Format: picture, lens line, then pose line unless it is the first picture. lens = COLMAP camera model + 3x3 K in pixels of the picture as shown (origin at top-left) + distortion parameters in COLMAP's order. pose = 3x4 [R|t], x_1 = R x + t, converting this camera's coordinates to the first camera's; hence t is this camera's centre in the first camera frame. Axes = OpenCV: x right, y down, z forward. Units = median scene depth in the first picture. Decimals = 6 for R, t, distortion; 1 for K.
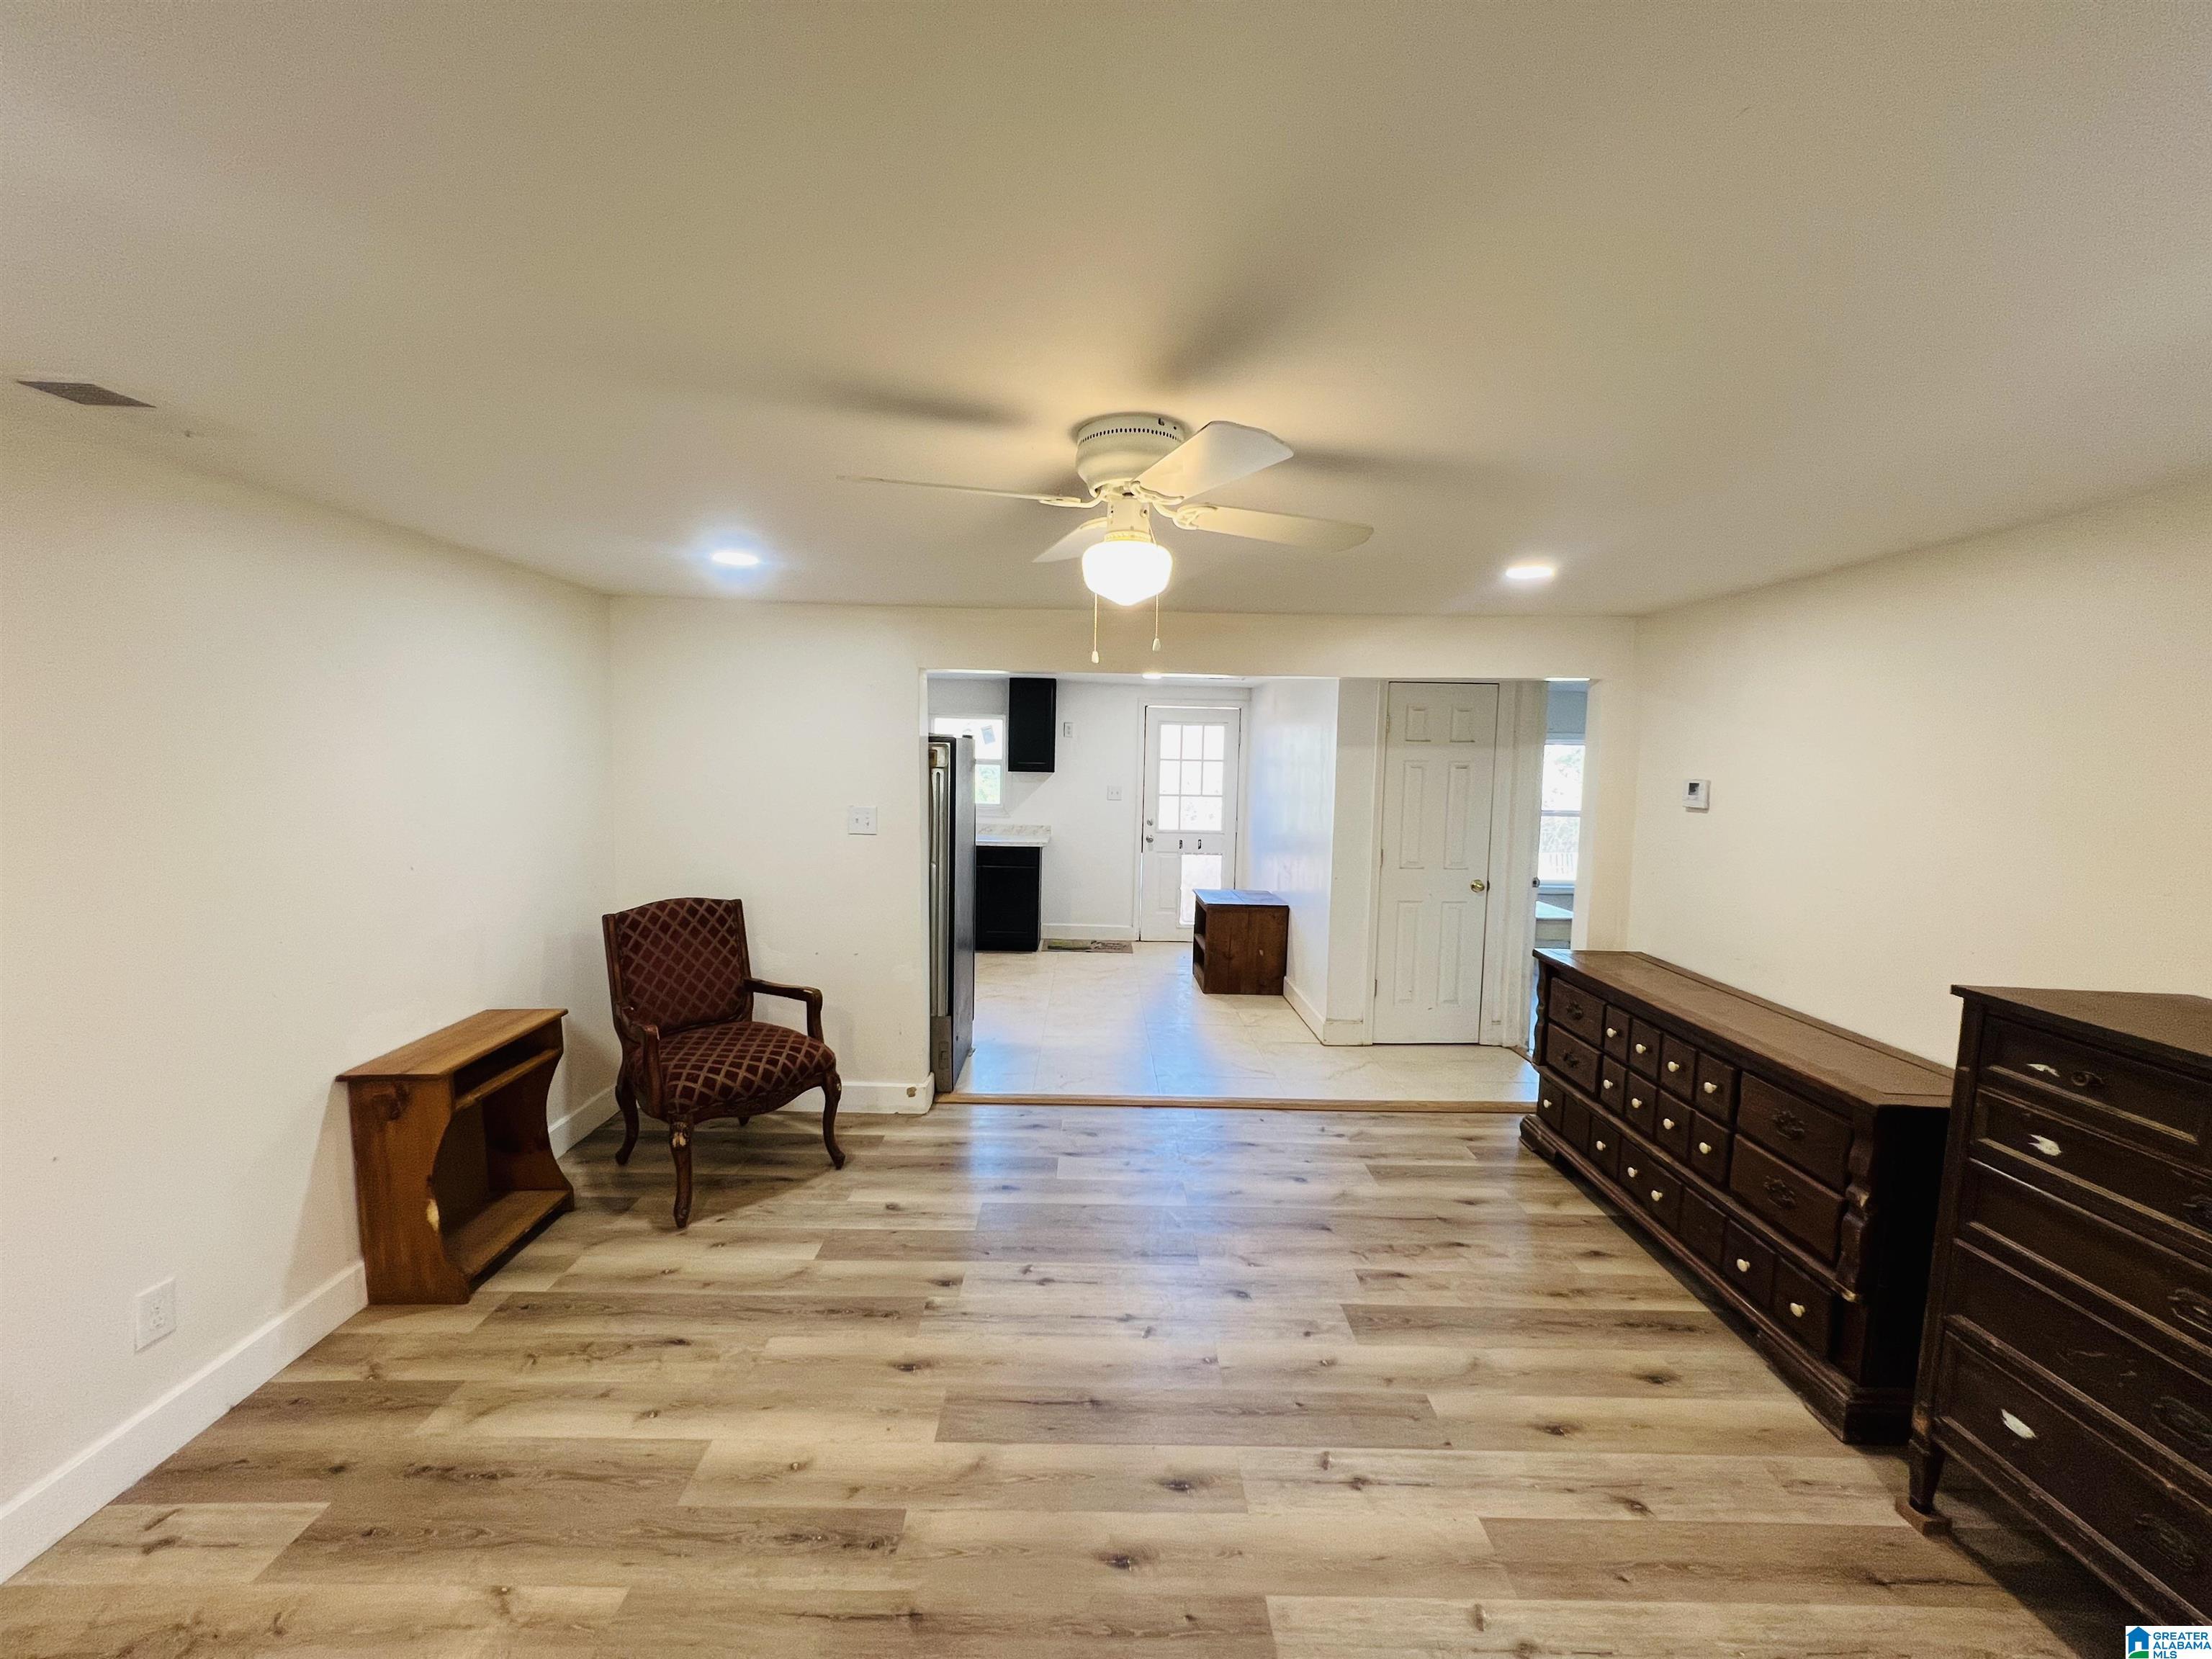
lens RADIAL K [[880.7, 0, 1094.3], [0, 880.7, 827.6], [0, 0, 1]] dist [0.000359, 0.000025]
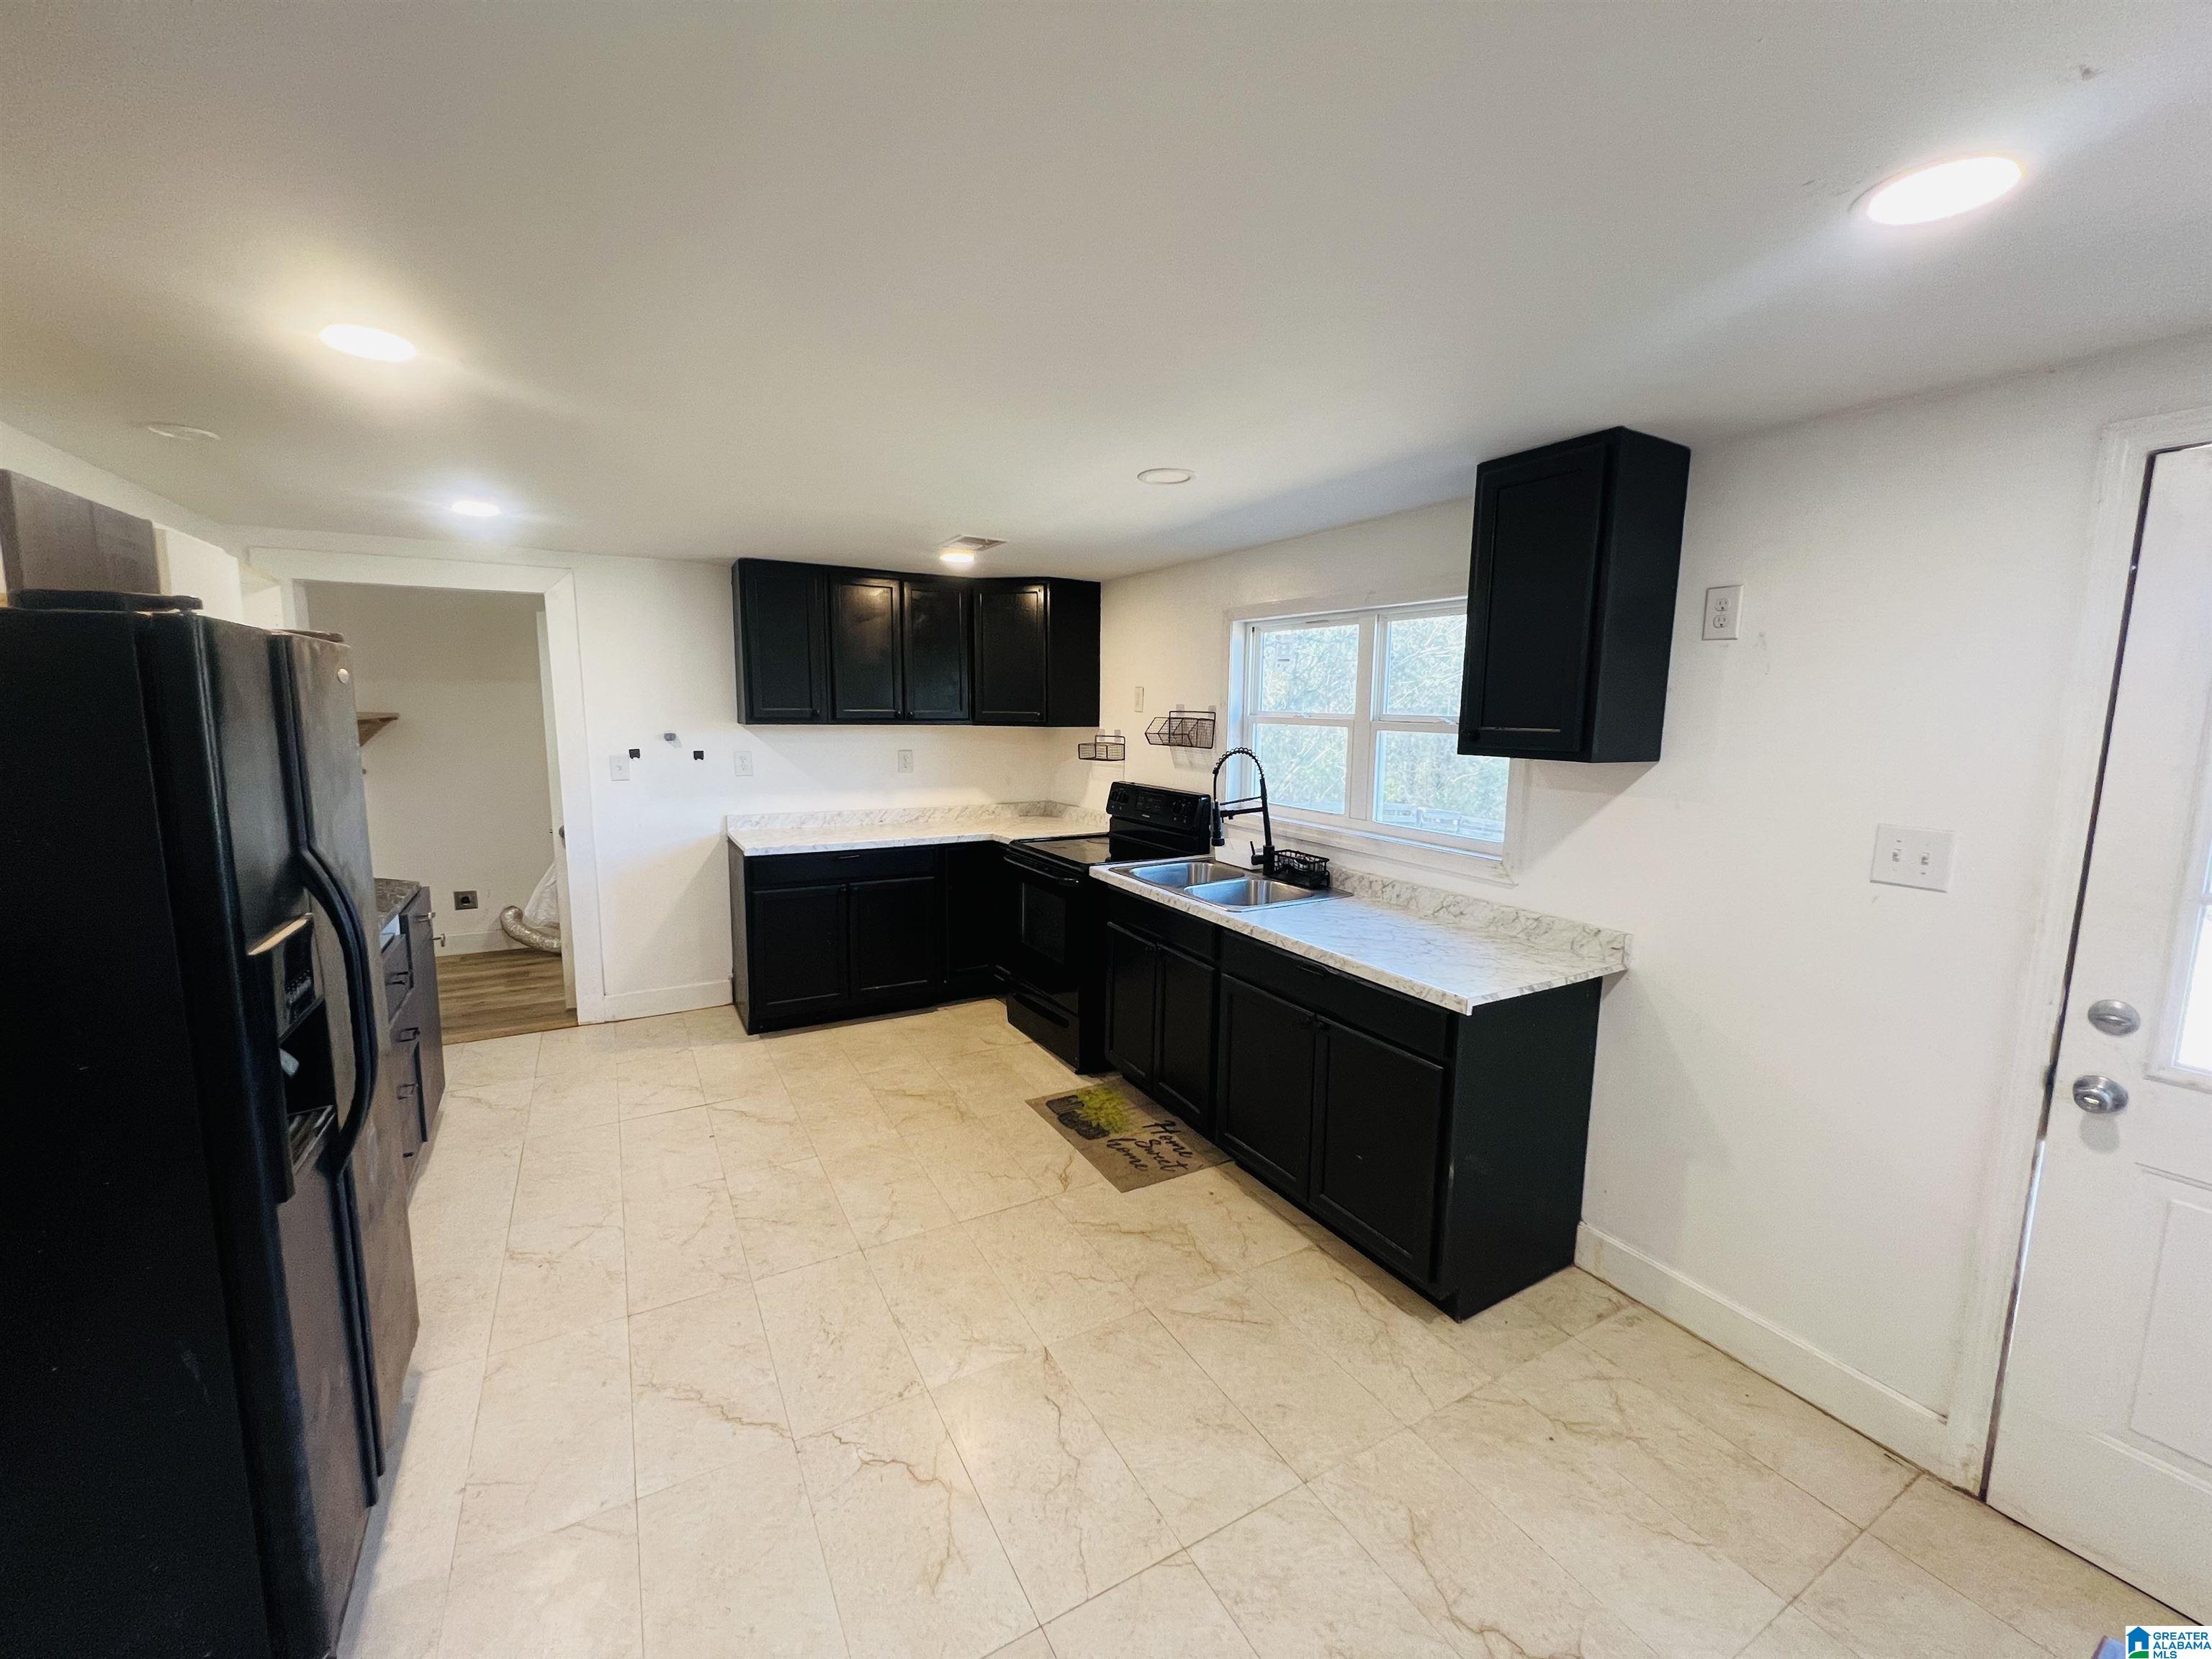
lens RADIAL K [[880.7, 0, 1106.3], [0, 880.7, 825.8], [0, 0, 1]] dist [0.000359, 0.000025]
pose [[0.489167, 0.104220, -0.865941, 0.339515], [-0.077139, 0.994114, 0.076070, -0.135938], [0.868772, 0.029586, 0.494327, 1.887346]]
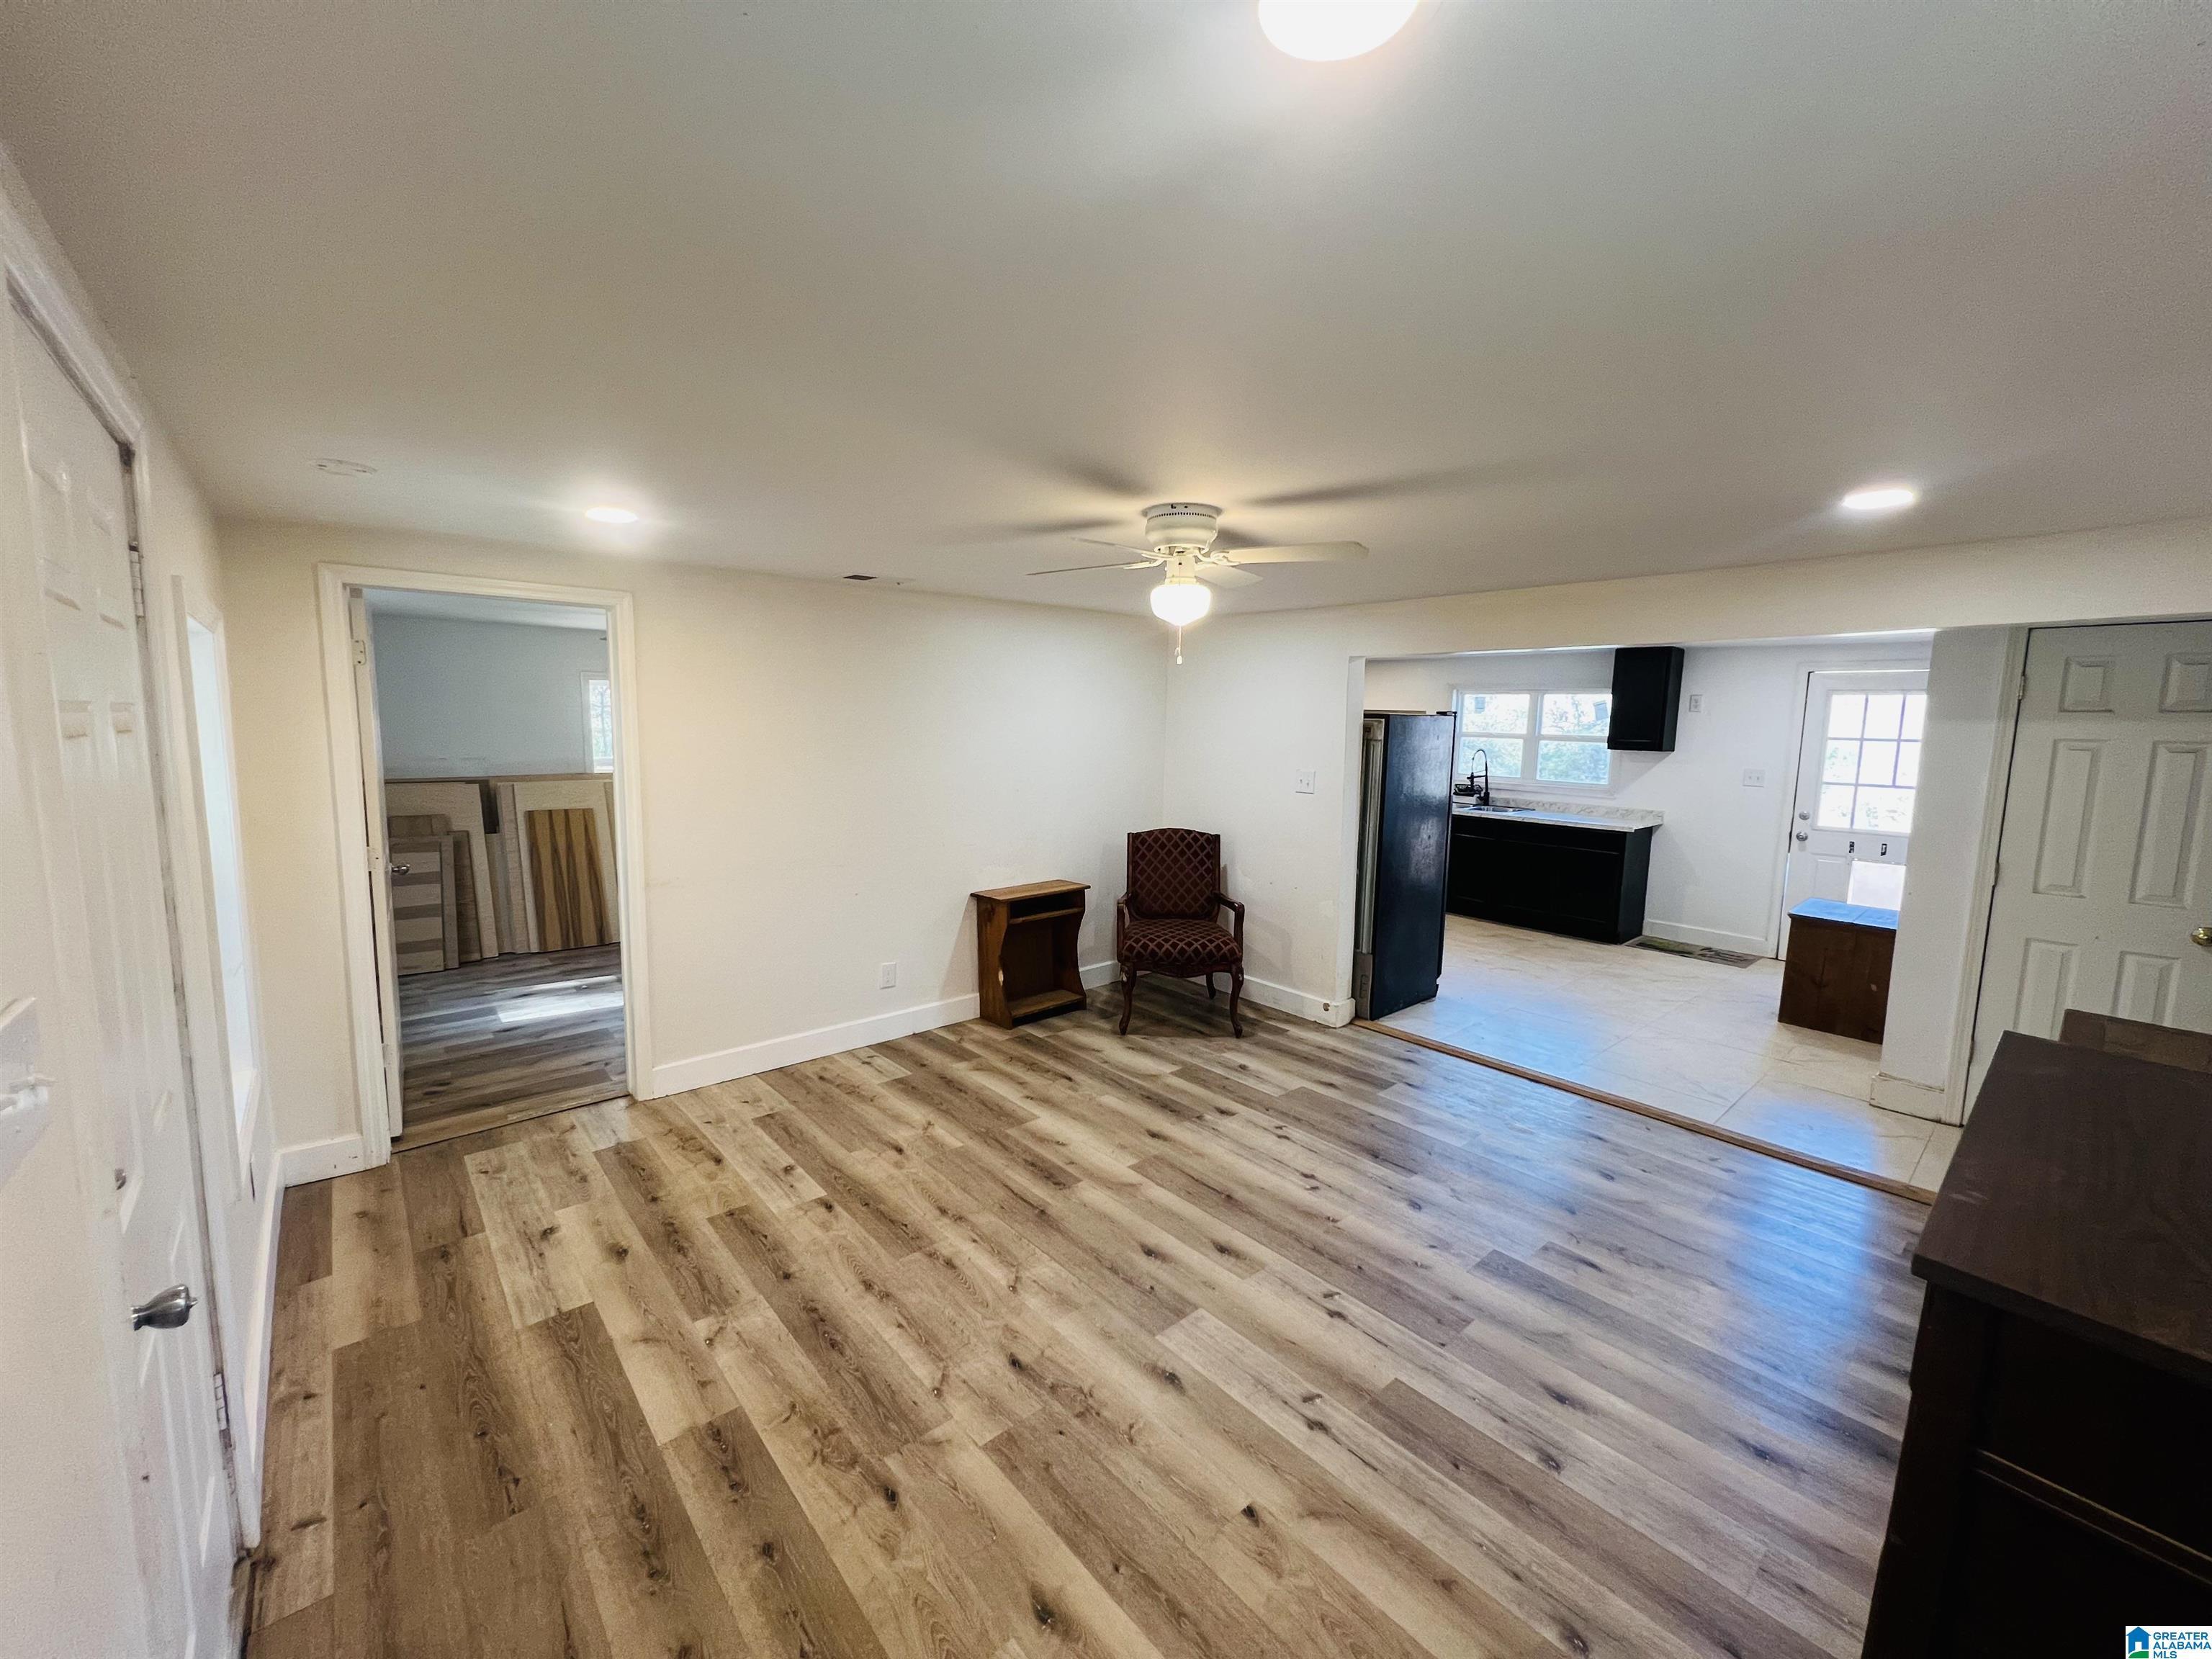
lens RADIAL K [[880.7, 0, 1103.2], [0, 880.7, 829.5], [0, 0, 1]] dist [0.000359, 0.000025]
pose [[0.655427, 0.087852, -0.750132, 0.687029], [-0.068082, 0.996041, 0.057165, 0.010491], [0.752184, 0.013603, 0.658813, -0.053061]]
